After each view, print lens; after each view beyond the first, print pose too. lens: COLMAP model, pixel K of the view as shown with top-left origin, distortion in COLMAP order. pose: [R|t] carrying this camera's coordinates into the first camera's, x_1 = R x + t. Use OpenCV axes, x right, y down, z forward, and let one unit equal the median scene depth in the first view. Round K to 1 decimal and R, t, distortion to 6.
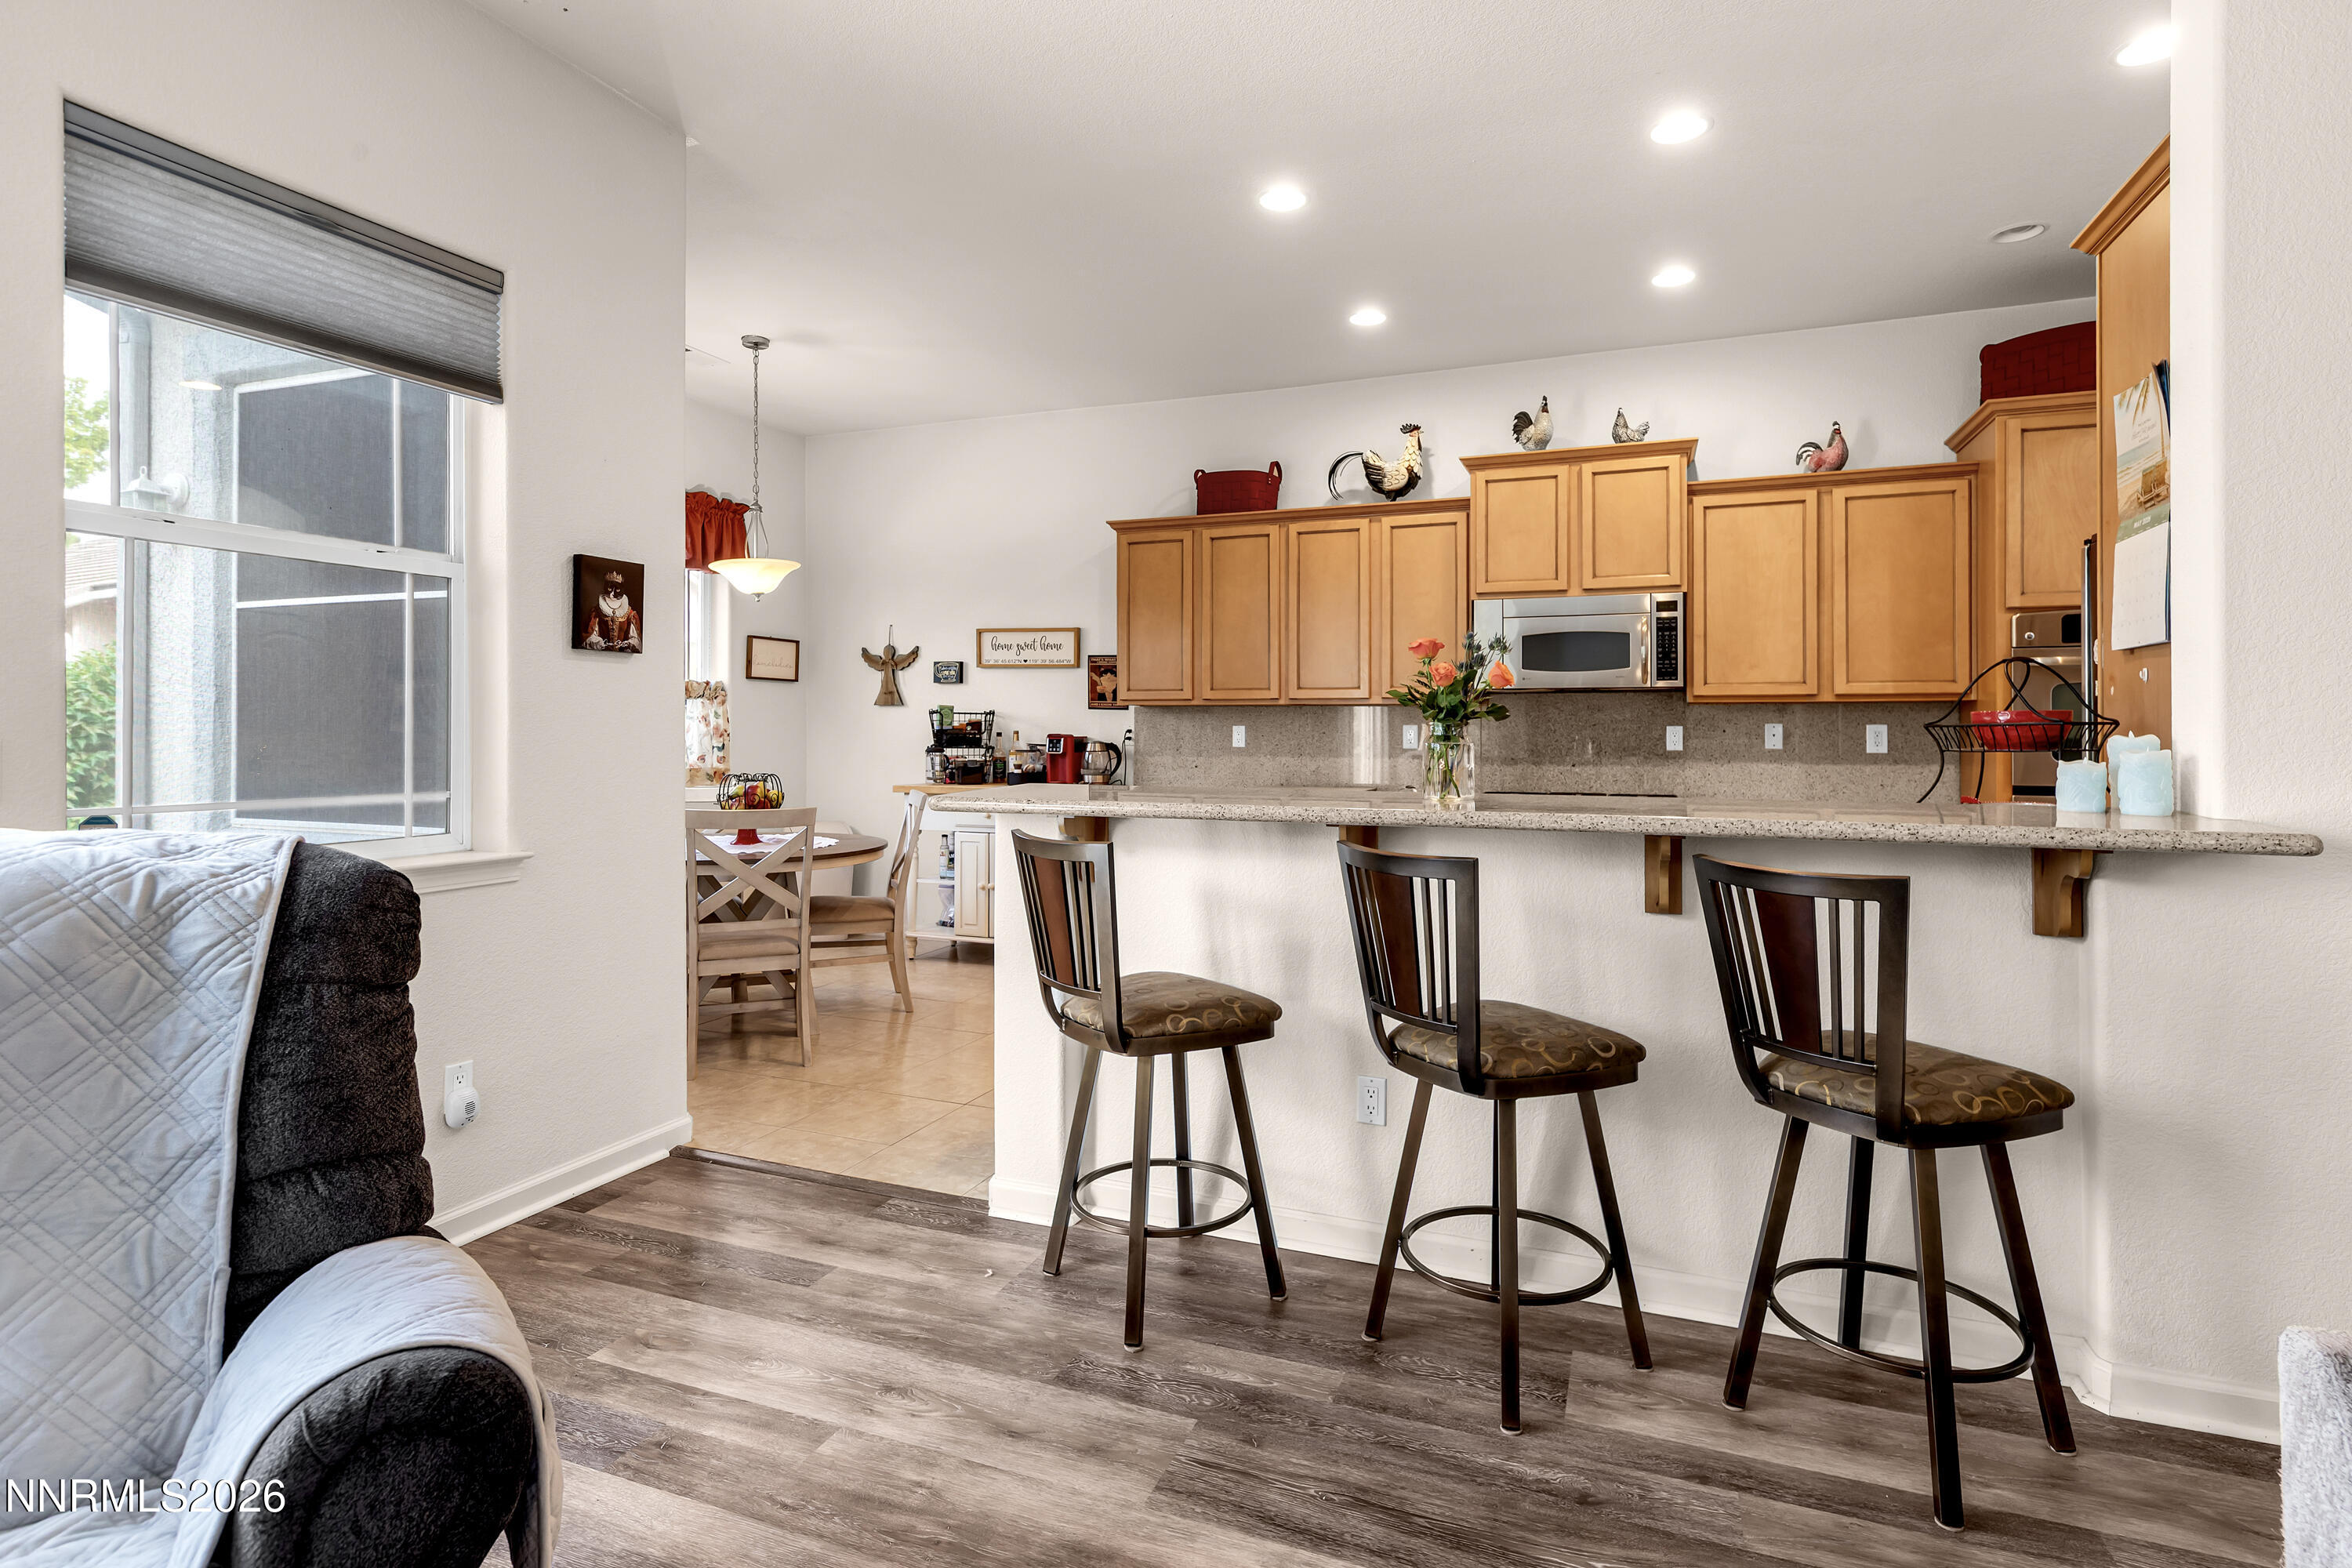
lens RADIAL K [[1138.5, 0, 1211.4], [0, 1138.5, 715.3], [0, 0, 1]] dist [0.004696, -0.000321]
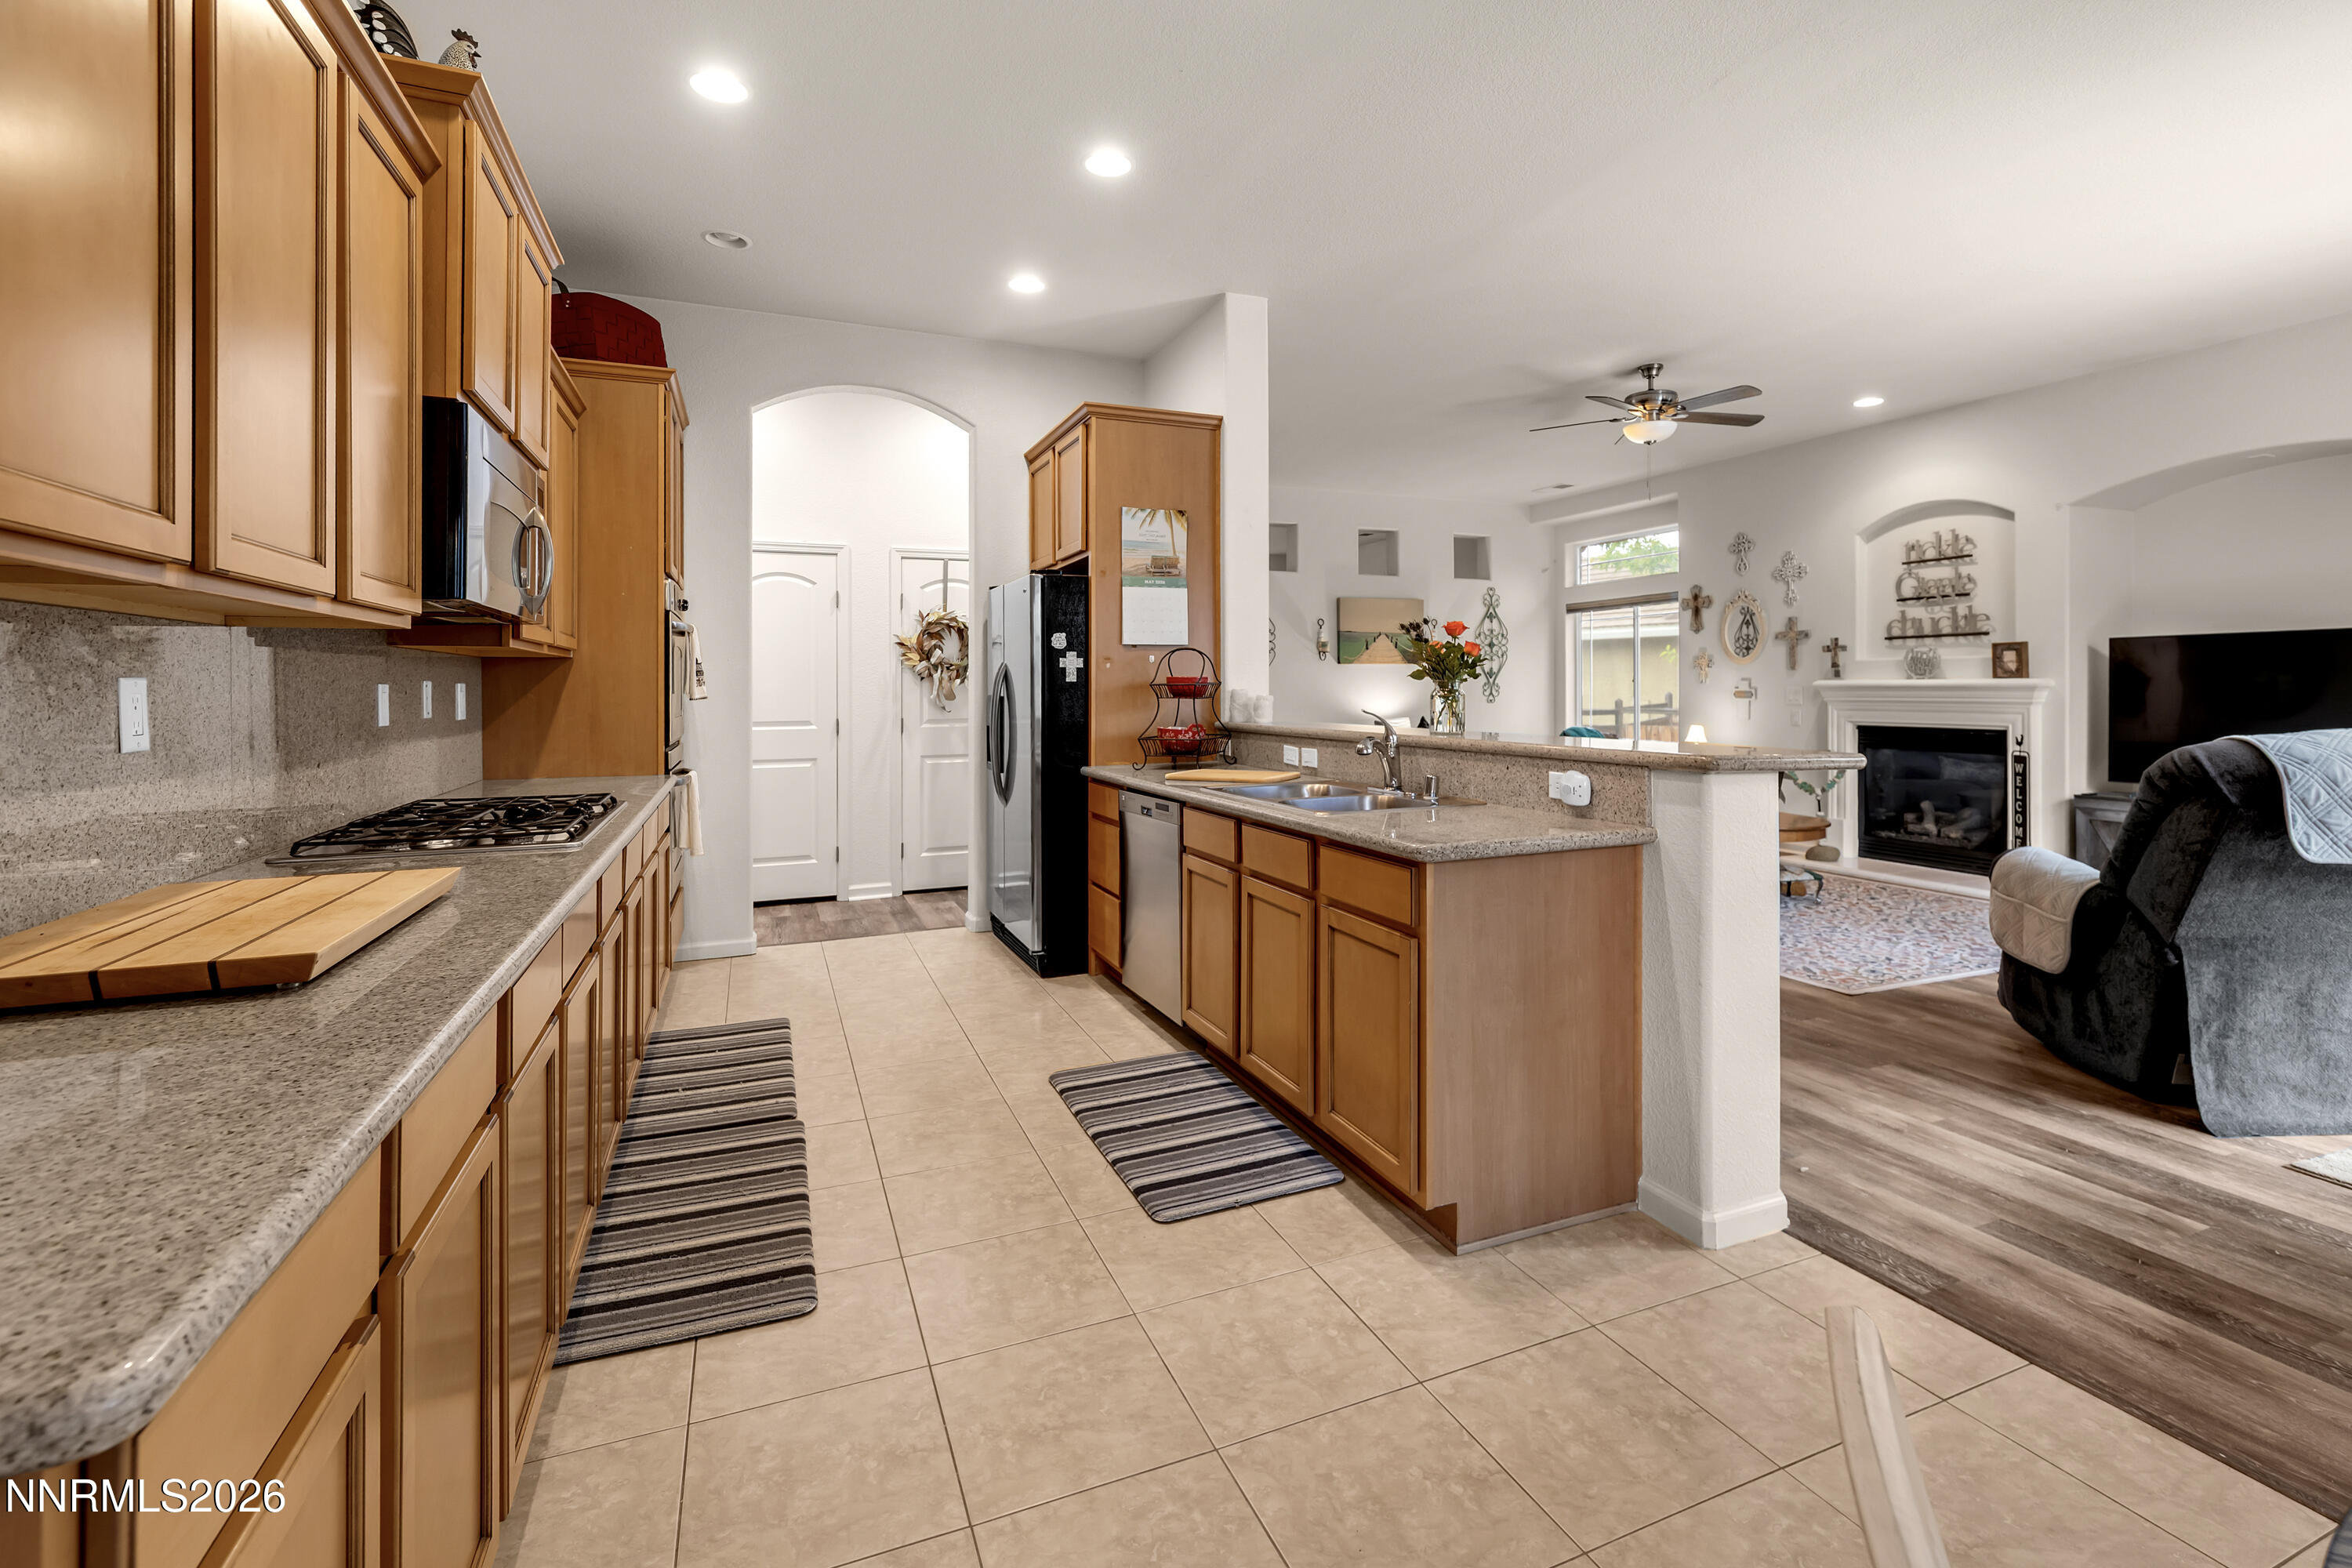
lens RADIAL K [[1070.1, 0, 1189.7], [0, 1070.1, 681.0], [0, 0, 1]] dist [0.009936, -0.000808]
pose [[-0.695489, 0.007359, 0.718499, -0.289325], [-0.004308, 0.999887, -0.014412, 0.015436], [-0.718524, -0.013119, -0.695379, 1.170111]]
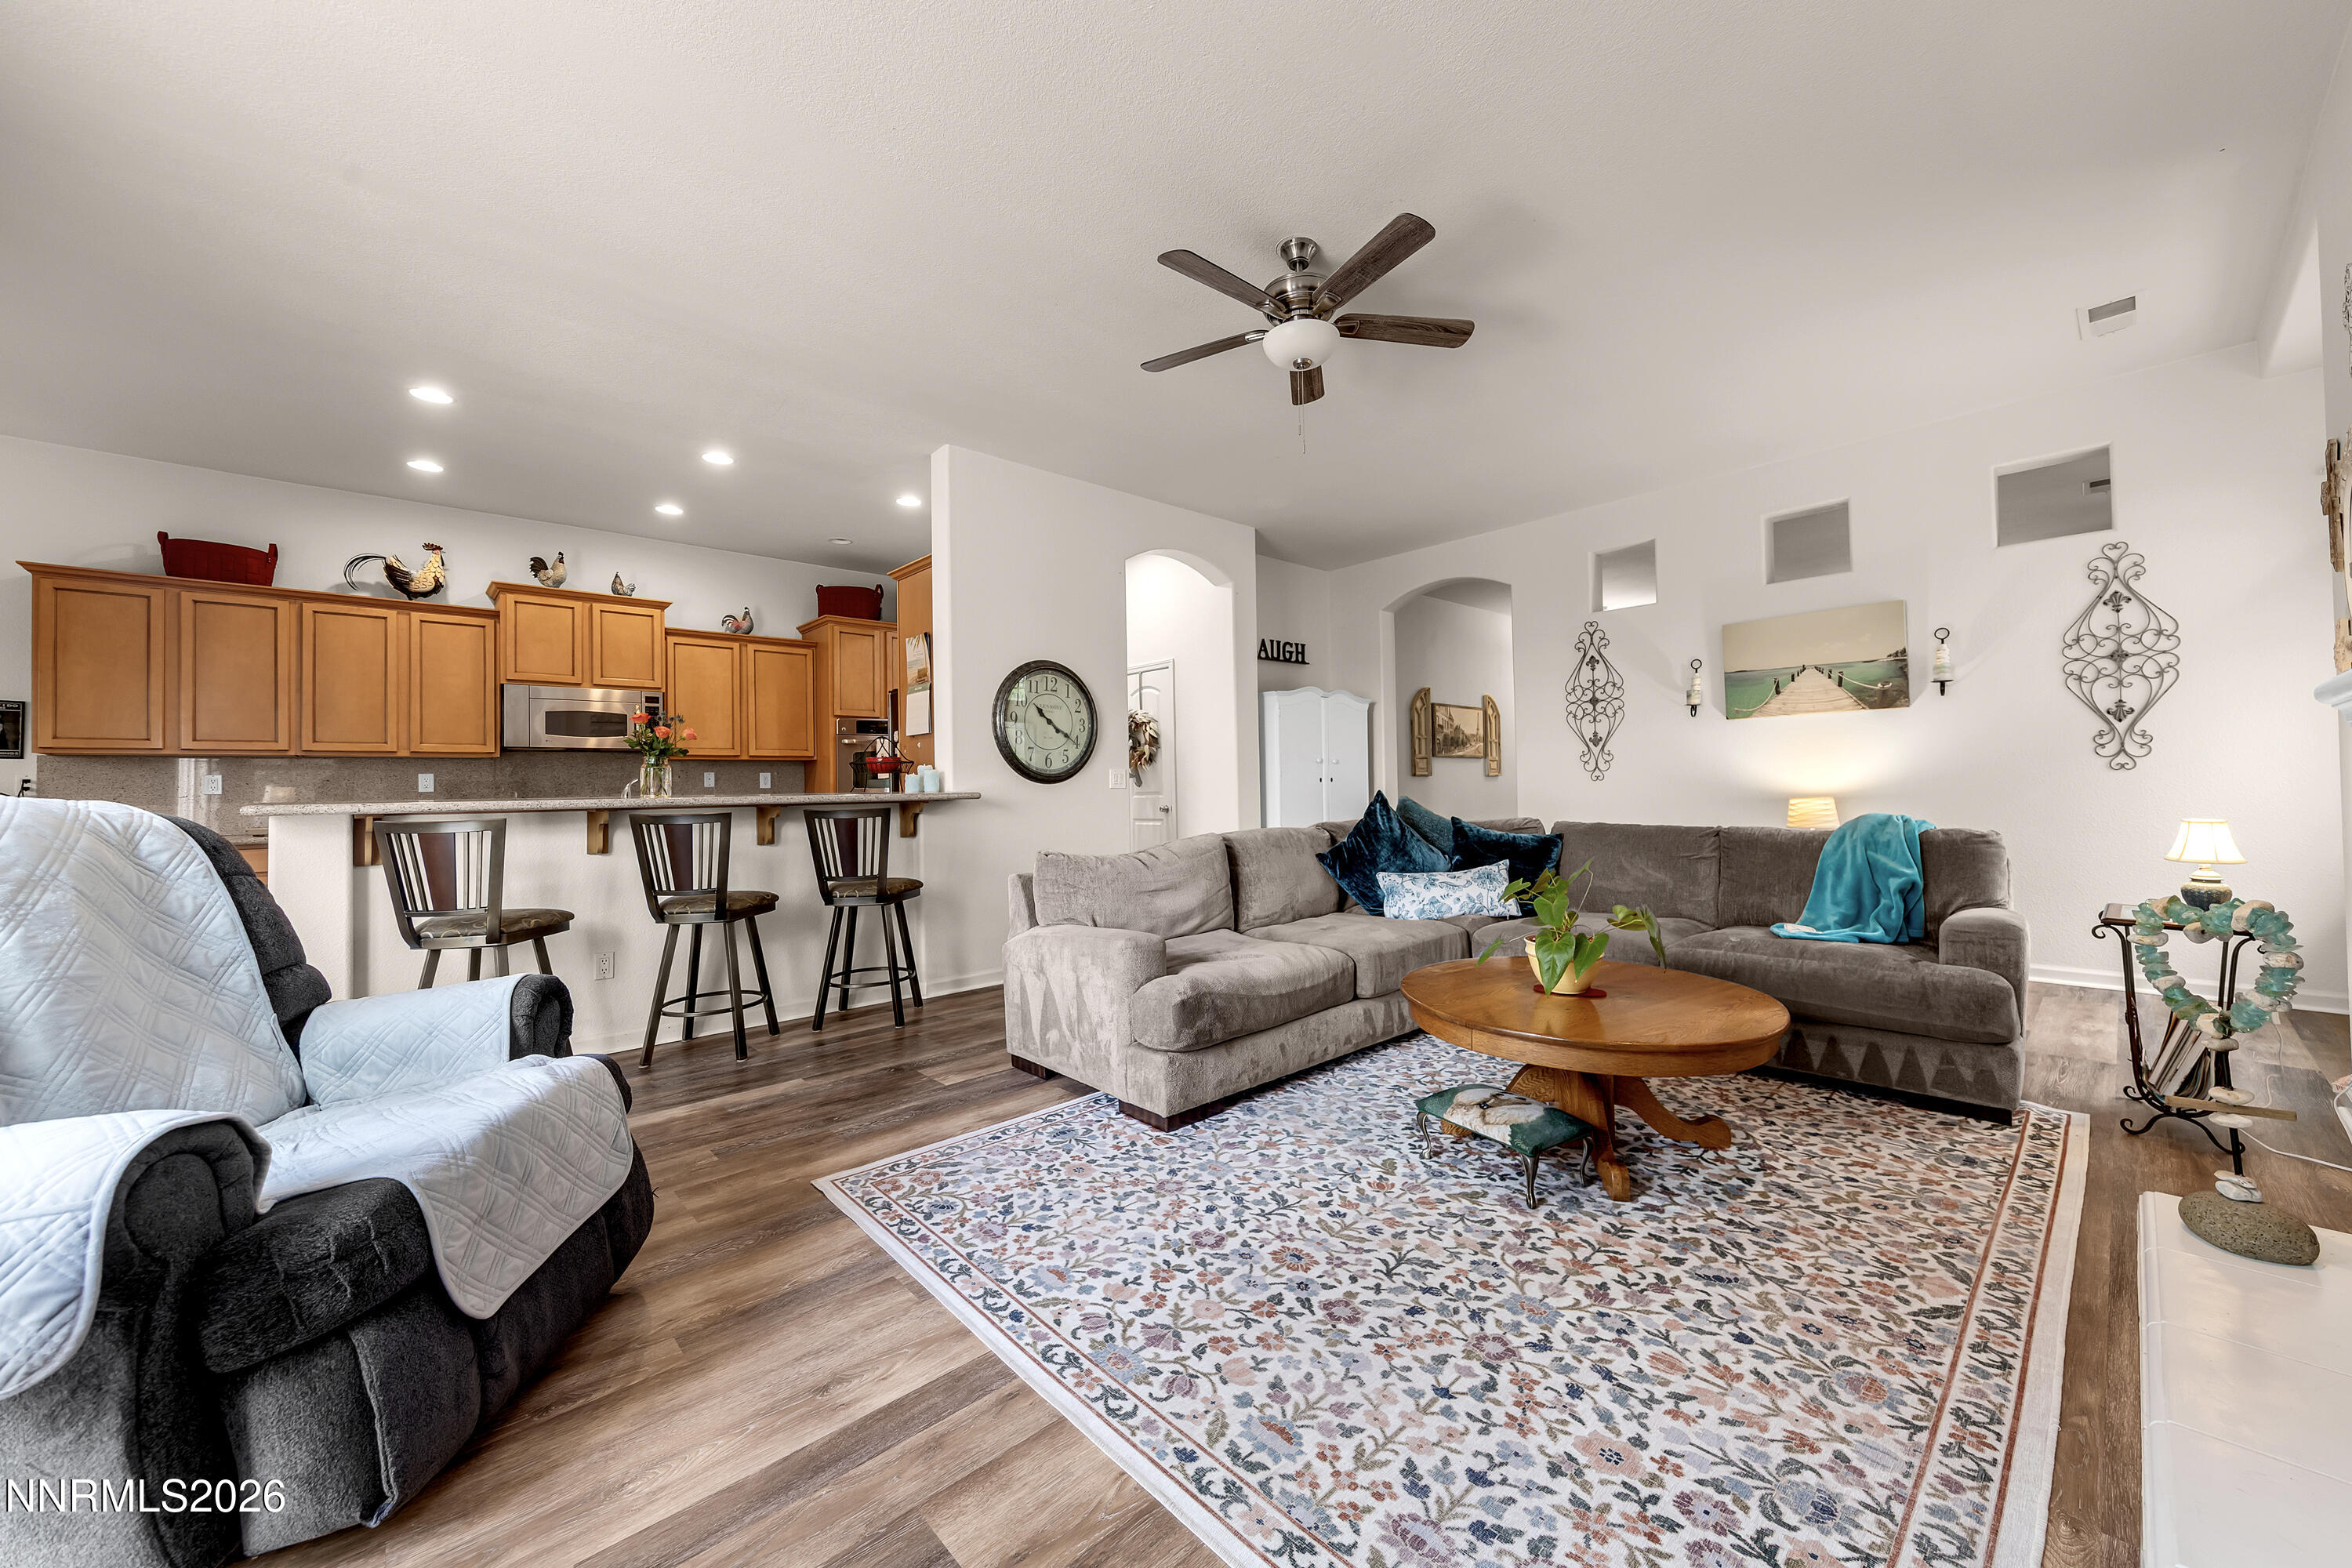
lens RADIAL K [[865.9, 0, 1195.7], [0, 865.9, 771.2], [0, 0, 1]] dist [0.003543, -0.000110]
pose [[0.436366, 0.007340, 0.899739, -0.386546], [0.009747, 0.999869, -0.012884, 0.031159], [-0.899716, 0.014392, 0.436238, -0.254541]]
